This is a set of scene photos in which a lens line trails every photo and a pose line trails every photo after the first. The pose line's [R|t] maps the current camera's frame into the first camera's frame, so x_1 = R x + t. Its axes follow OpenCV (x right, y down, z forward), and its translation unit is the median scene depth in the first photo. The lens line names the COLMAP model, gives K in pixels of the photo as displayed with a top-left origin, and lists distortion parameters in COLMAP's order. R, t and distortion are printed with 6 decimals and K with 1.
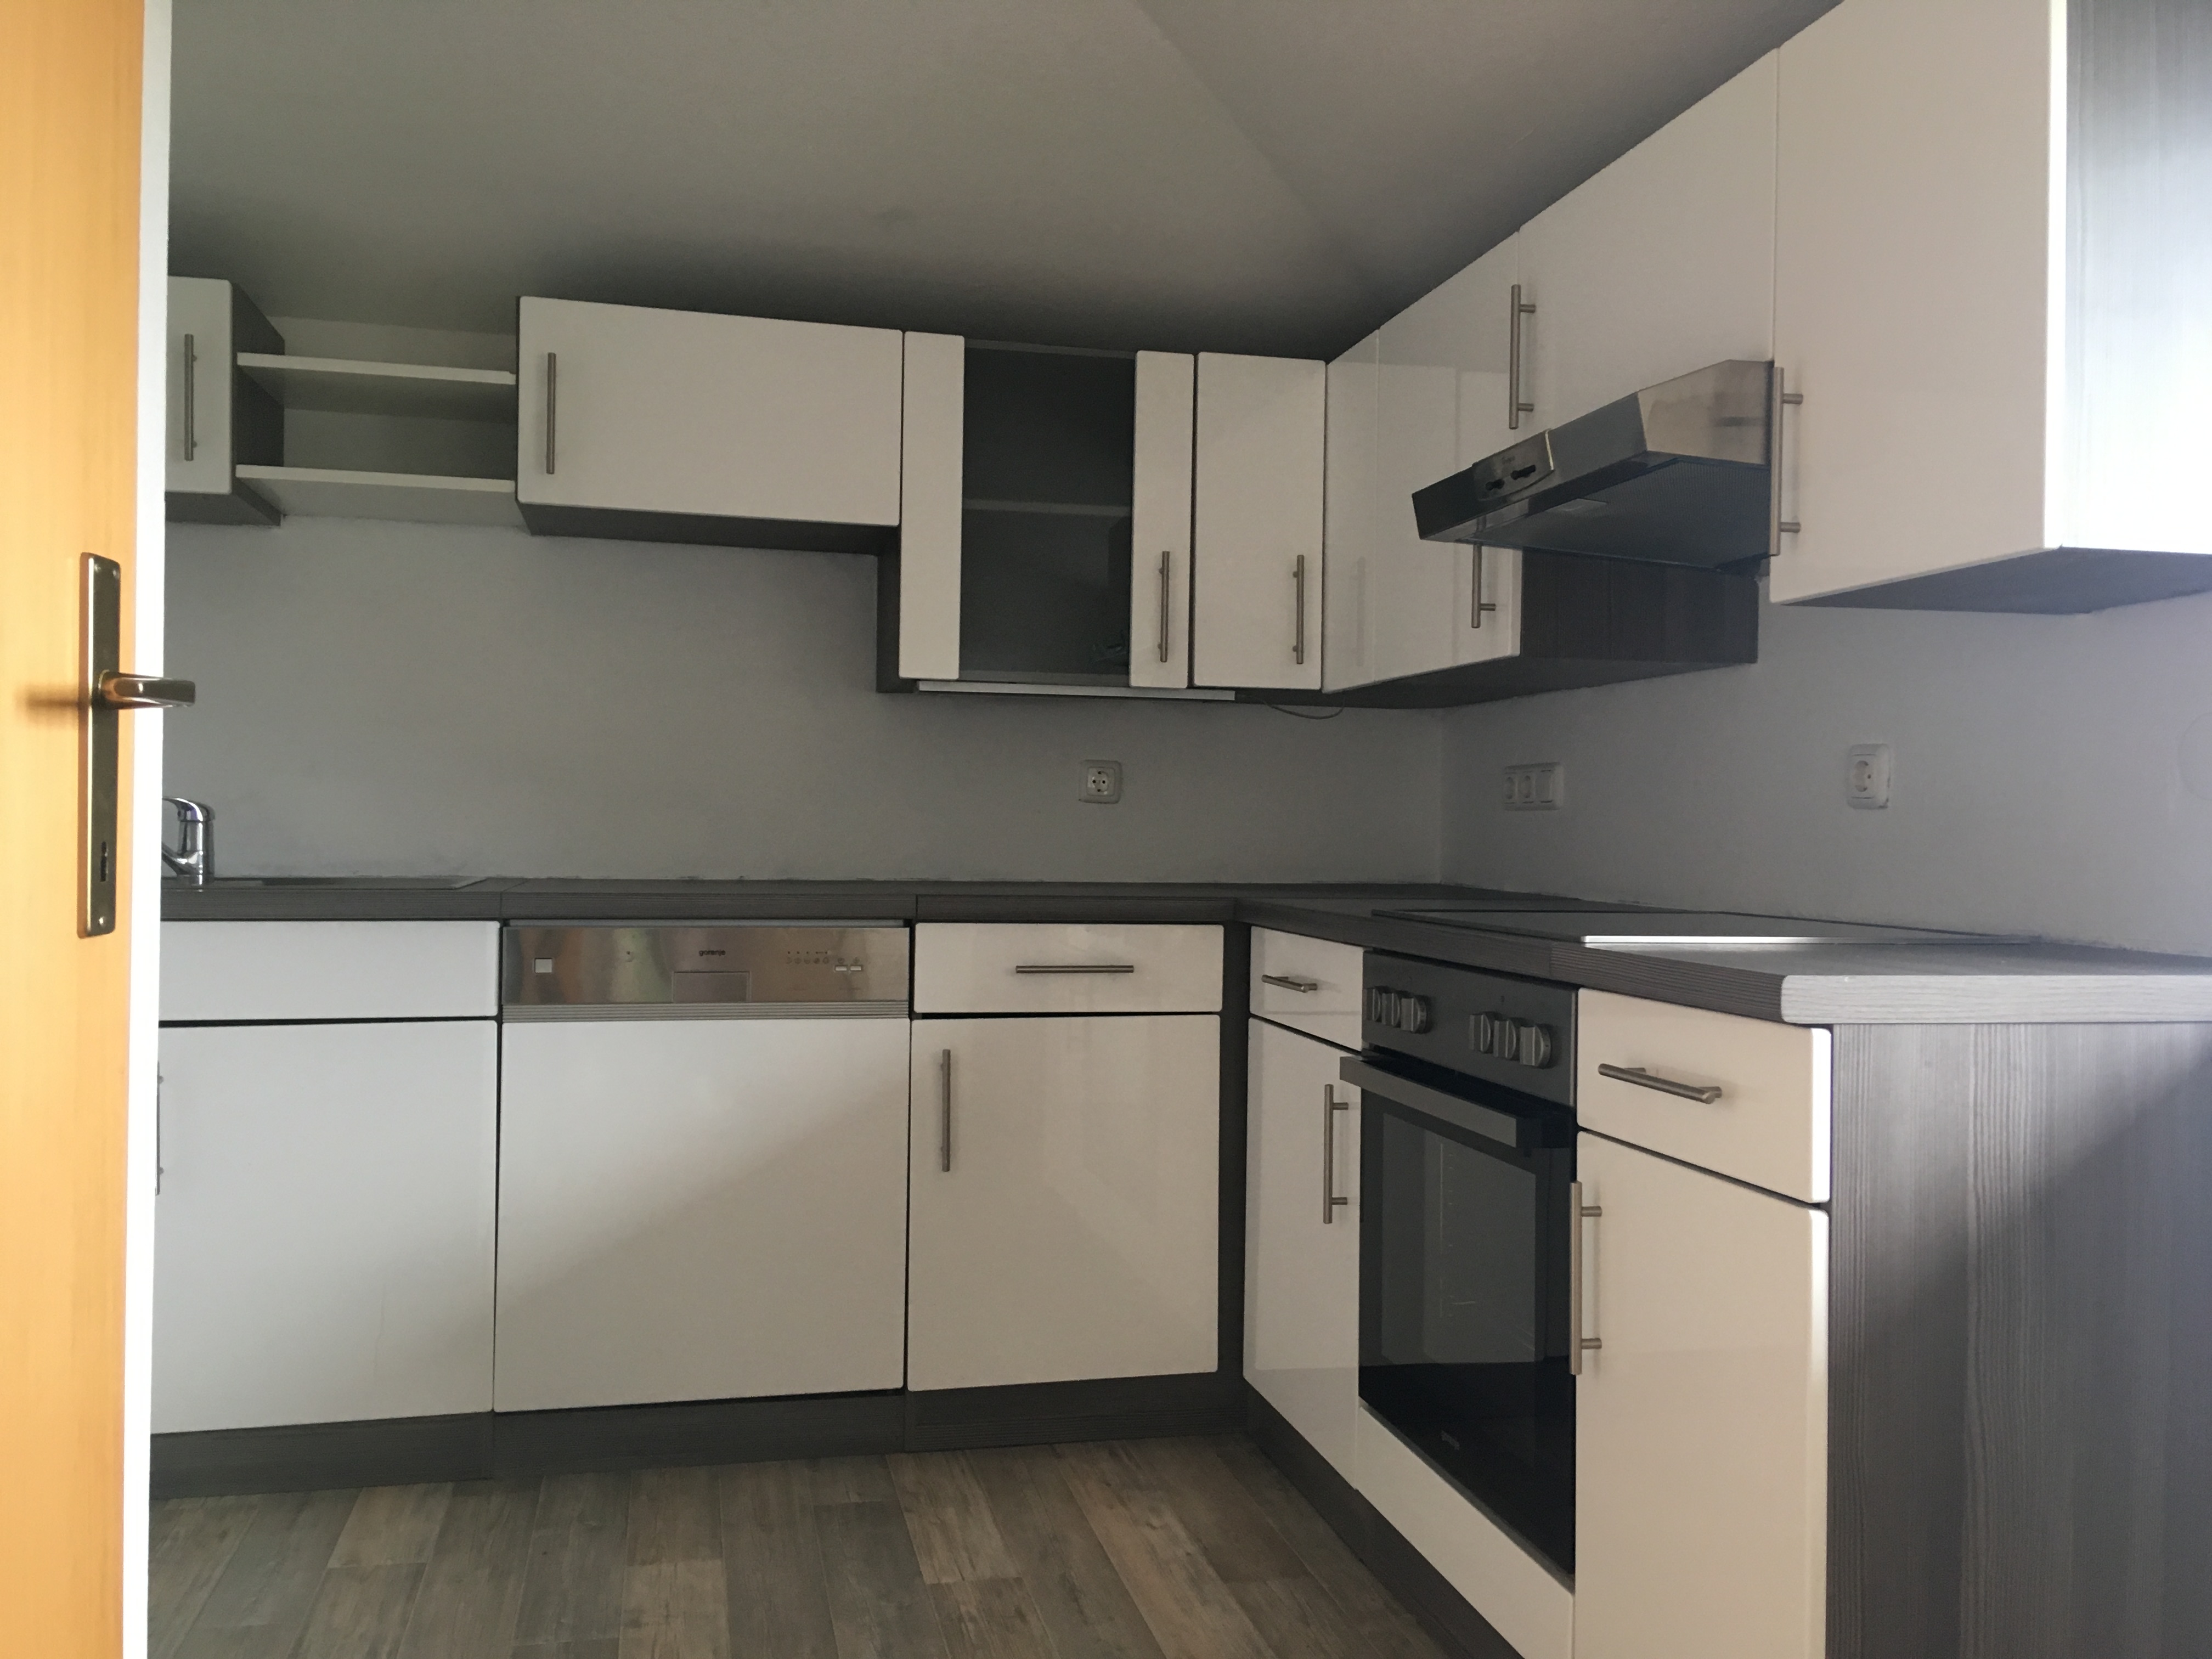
lens RADIAL K [[1888.1, 0, 1040.4], [0, 1888.1, 891.1], [0, 0, 1]] dist [0.160529, -0.285251]
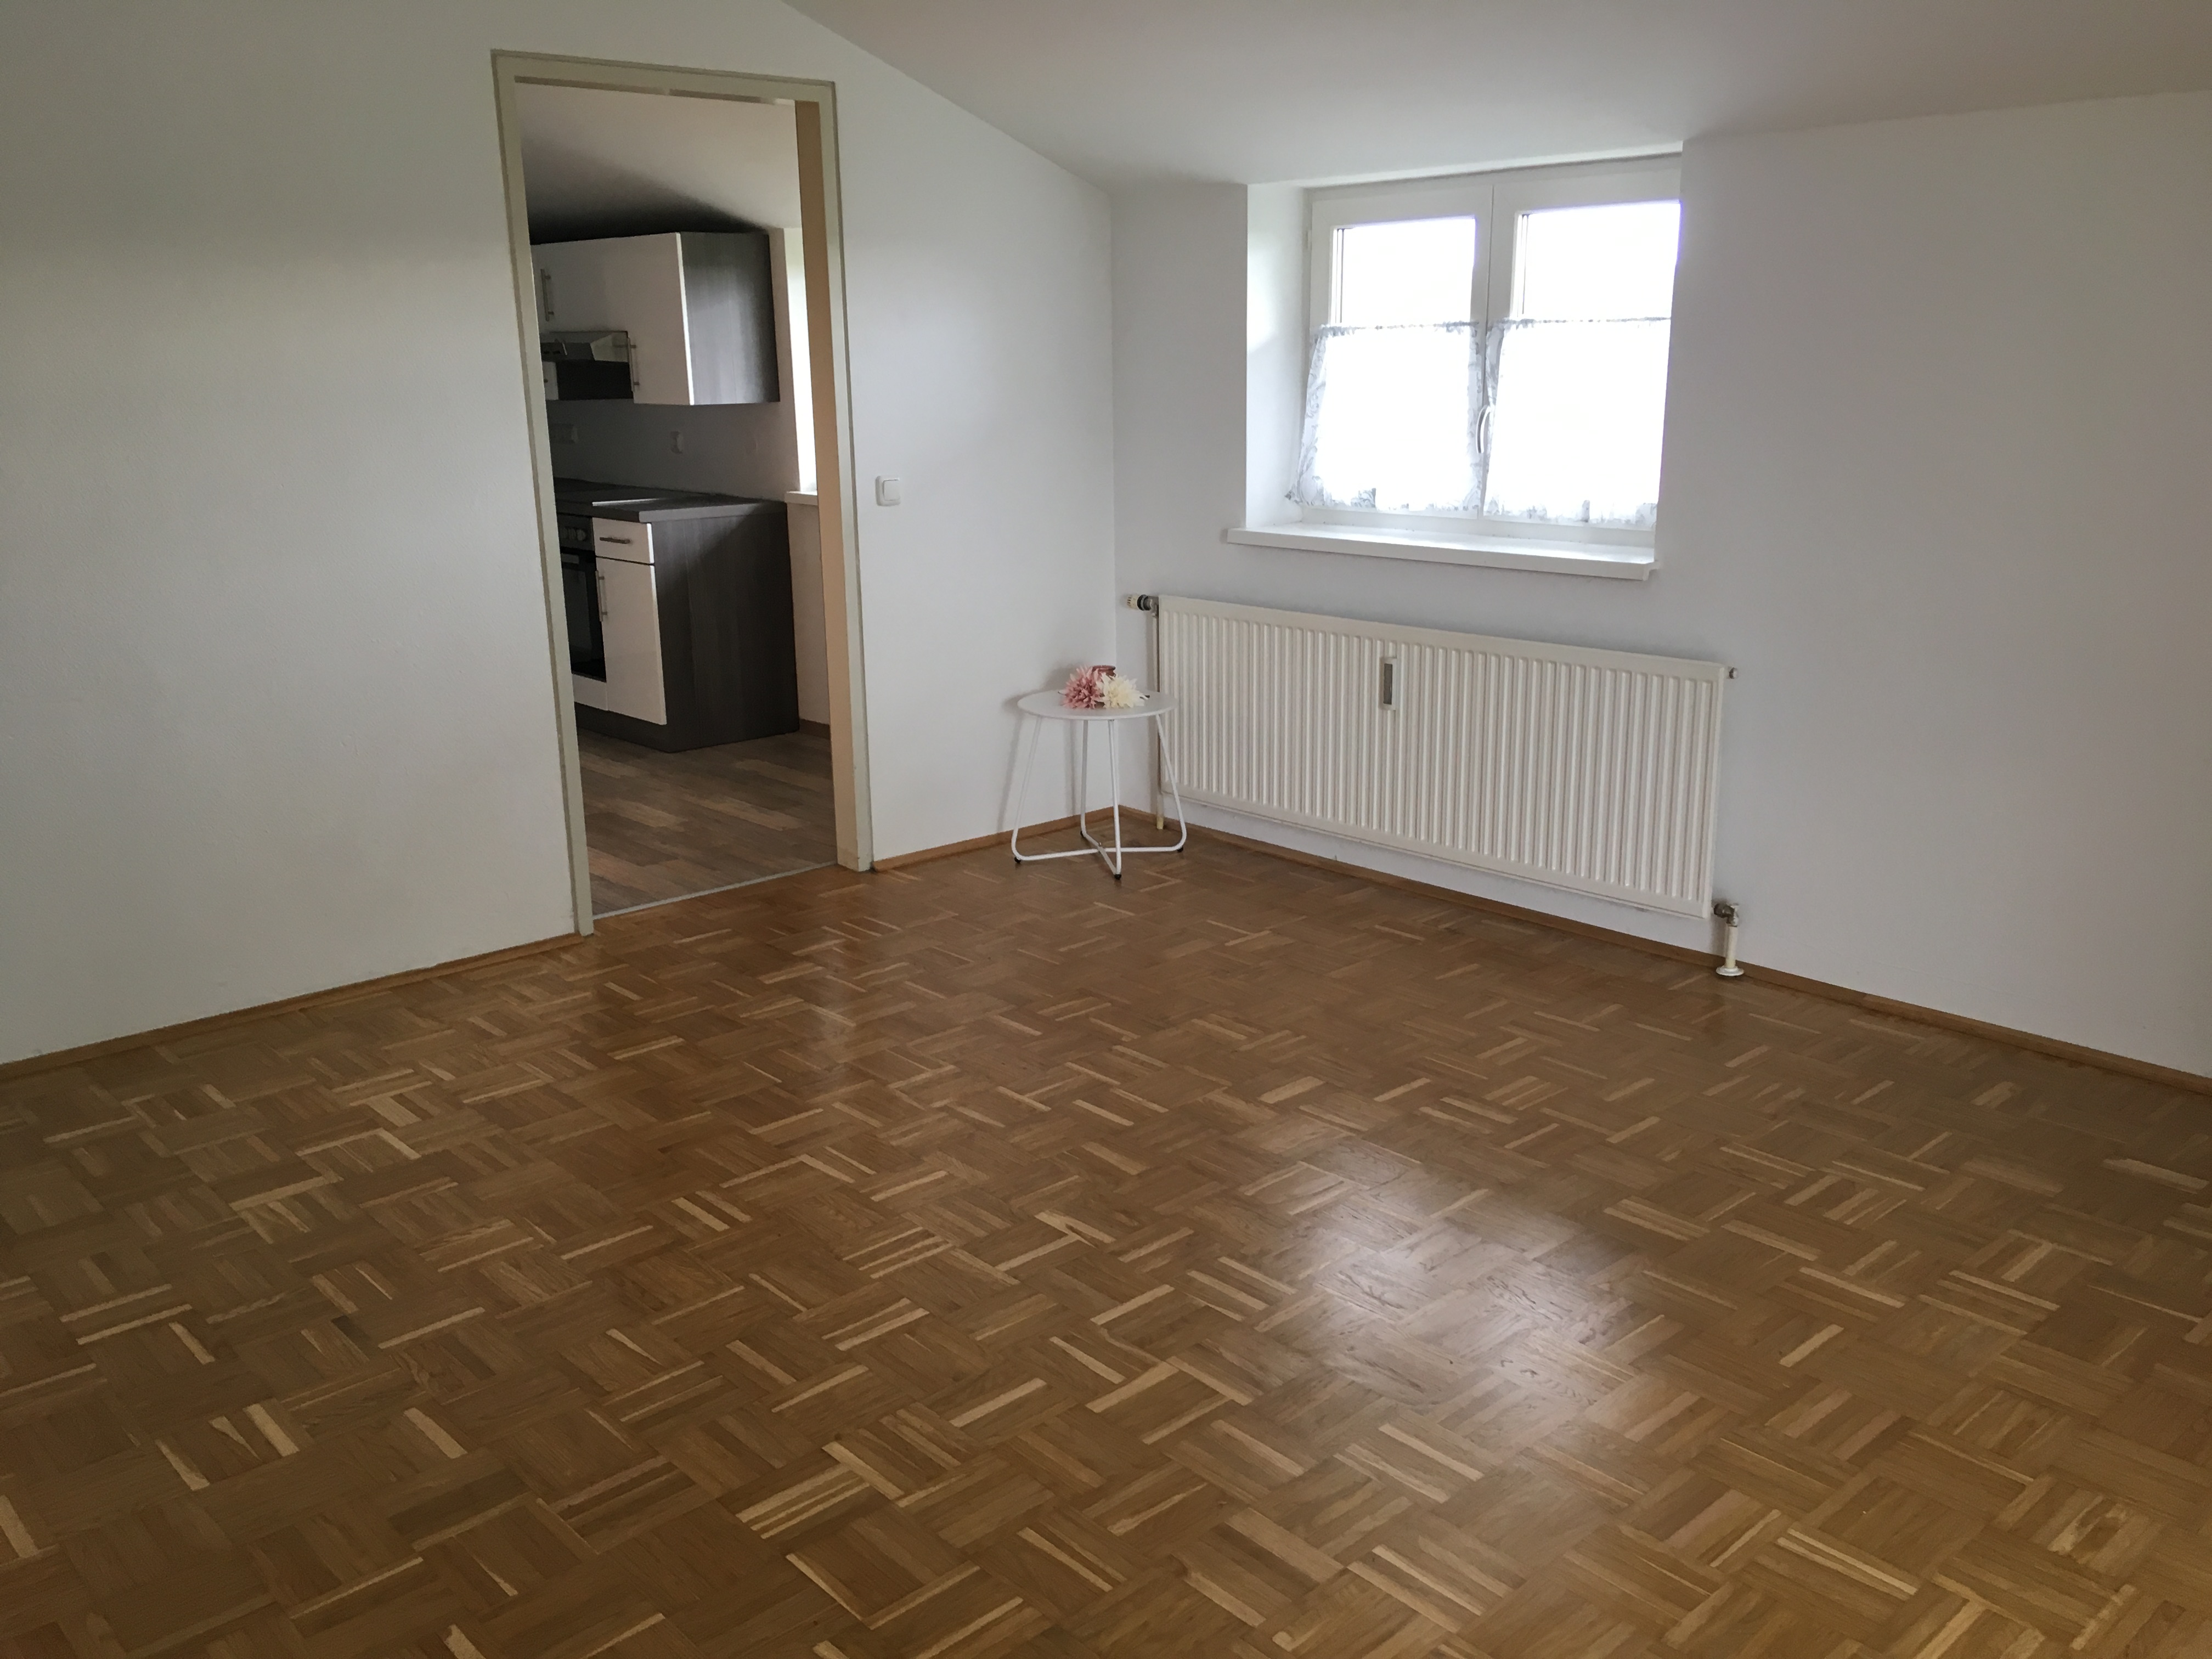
lens RADIAL K [[1869.4, 0, 1099.6], [0, 1869.4, 785.6], [0, 0, 1]] dist [0.116649, -0.185306]
pose [[0.858449, -0.141067, 0.493118, -0.470261], [0.044559, 0.978310, 0.202296, -0.085400], [-0.510960, -0.151688, 0.846115, -1.676971]]
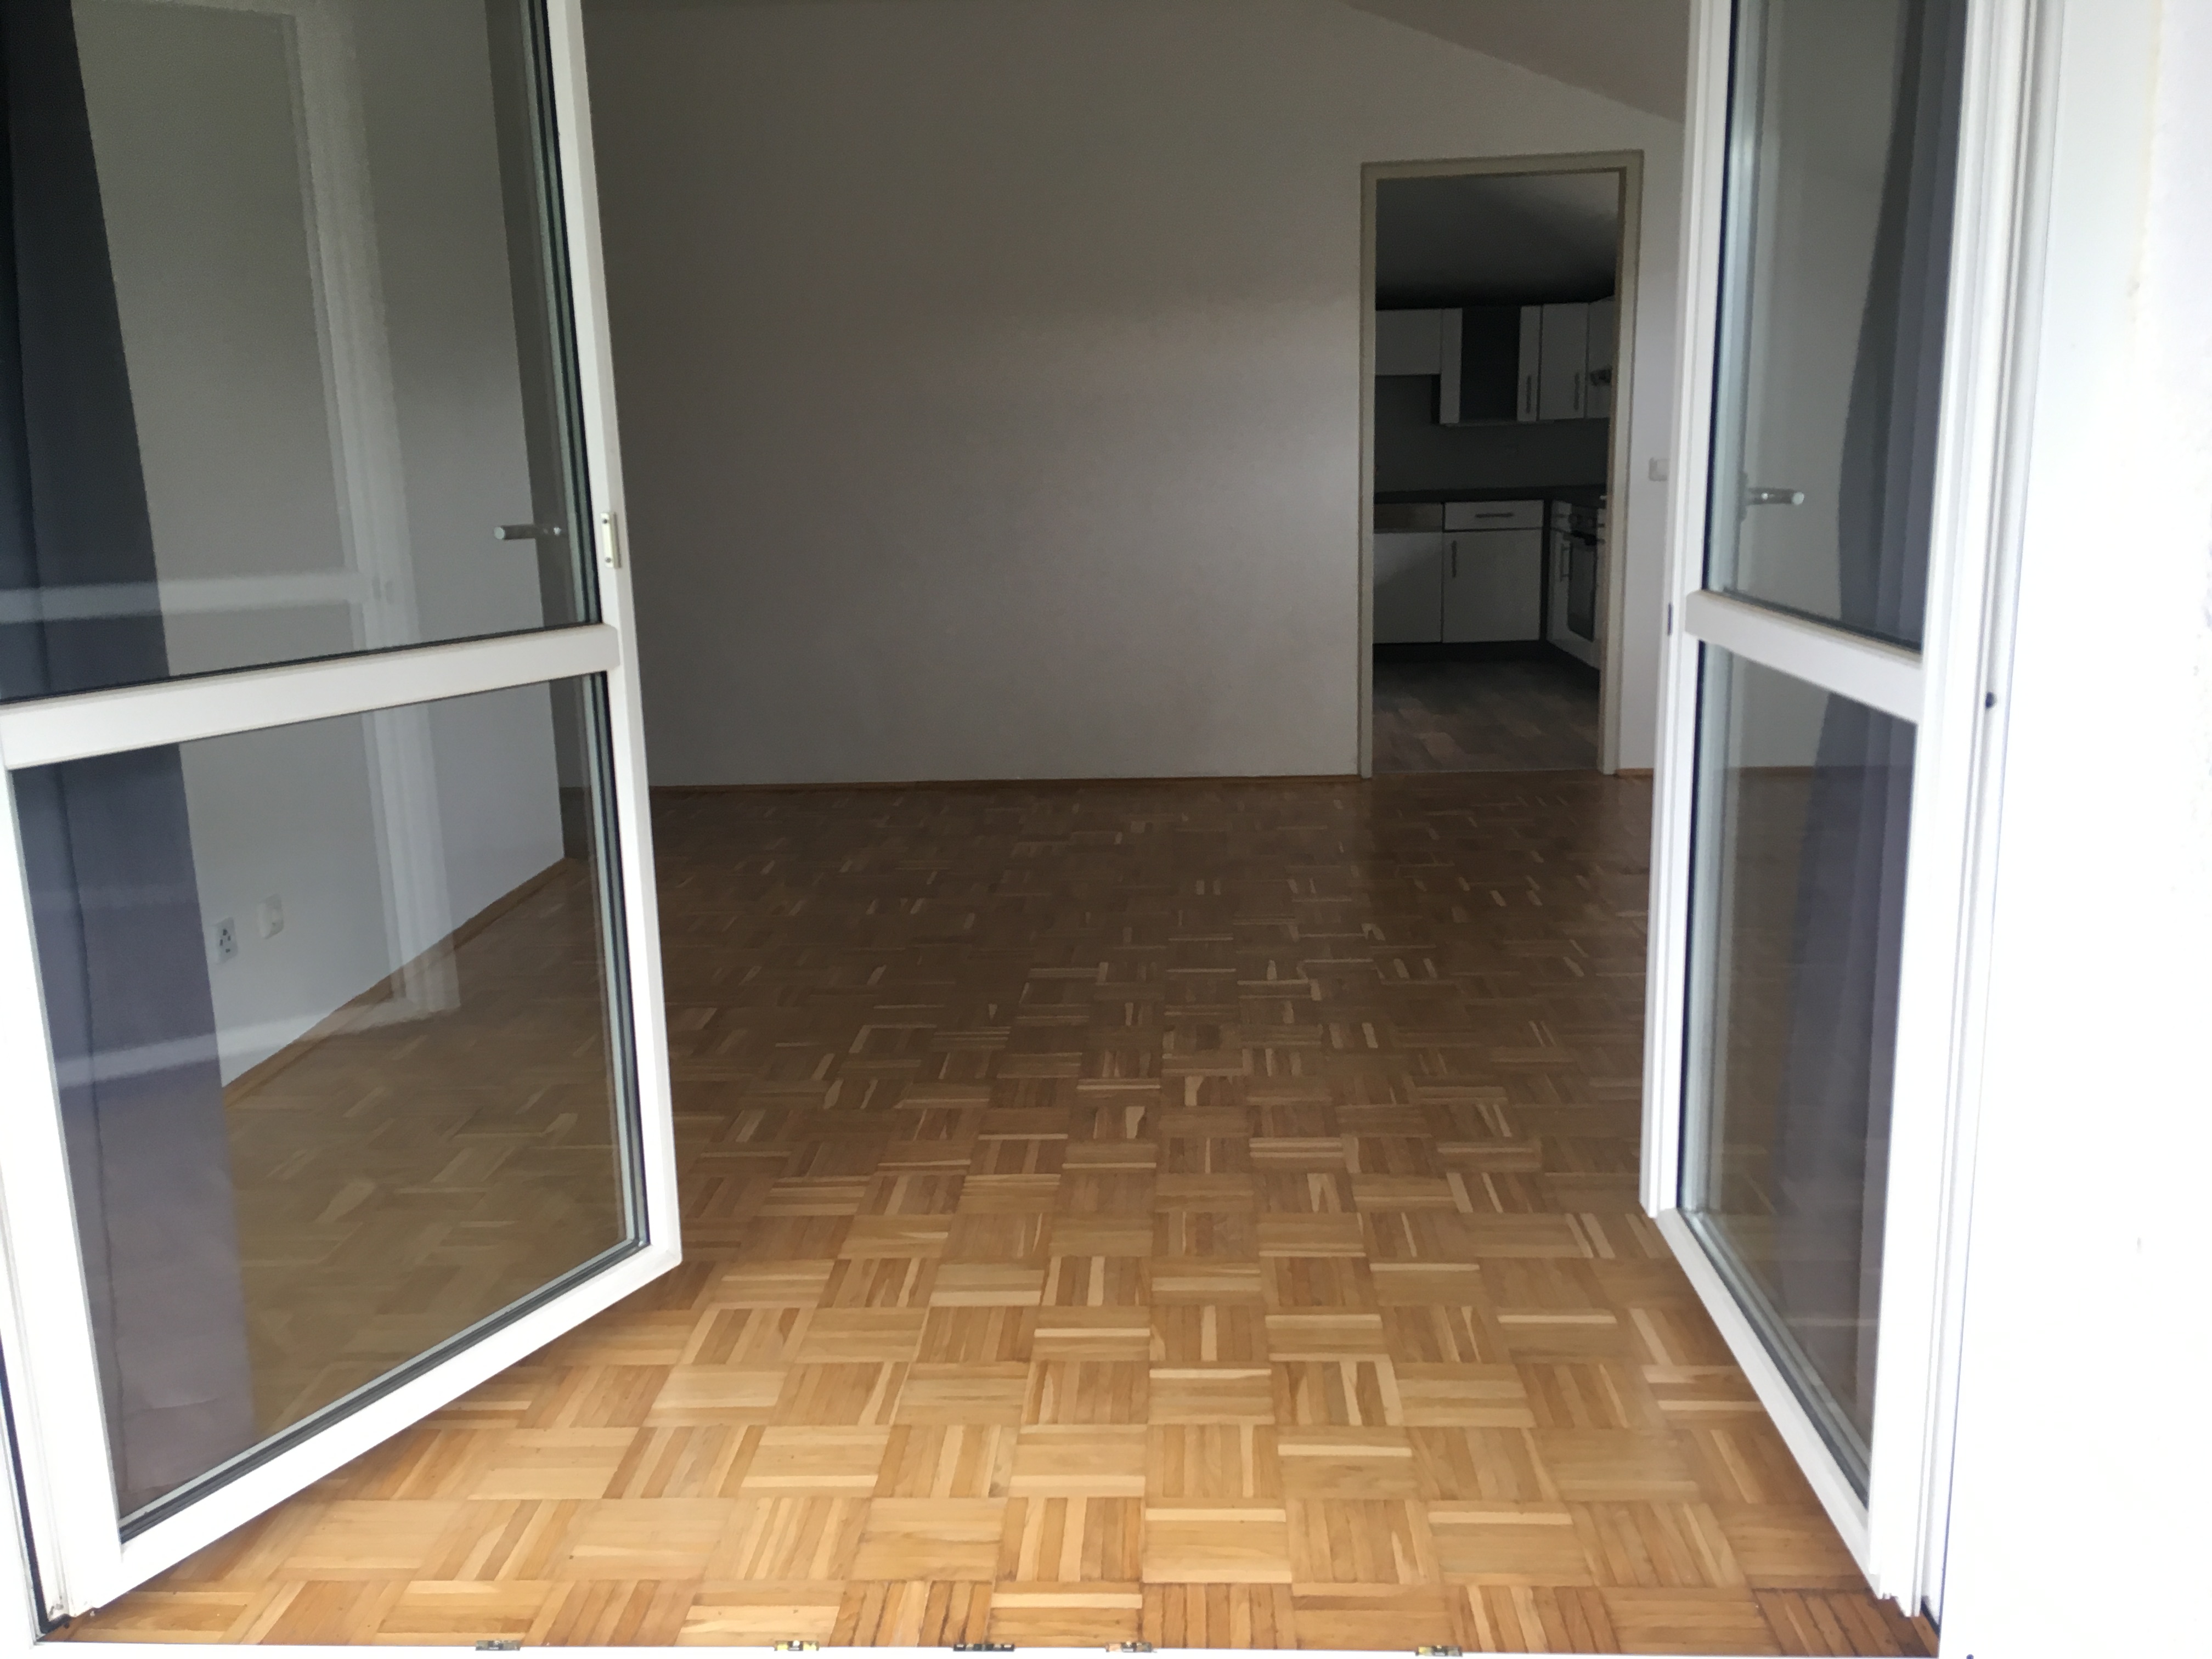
lens RADIAL K [[1901.9, 0, 1106.0], [0, 1901.9, 829.5], [0, 0, 1]] dist [-0.001073, -0.002704]
pose [[0.966363, 0.009928, -0.256991, 0.219129], [0.032335, 0.986635, 0.159705, 0.031334], [0.255142, -0.162643, 0.953126, -2.387837]]
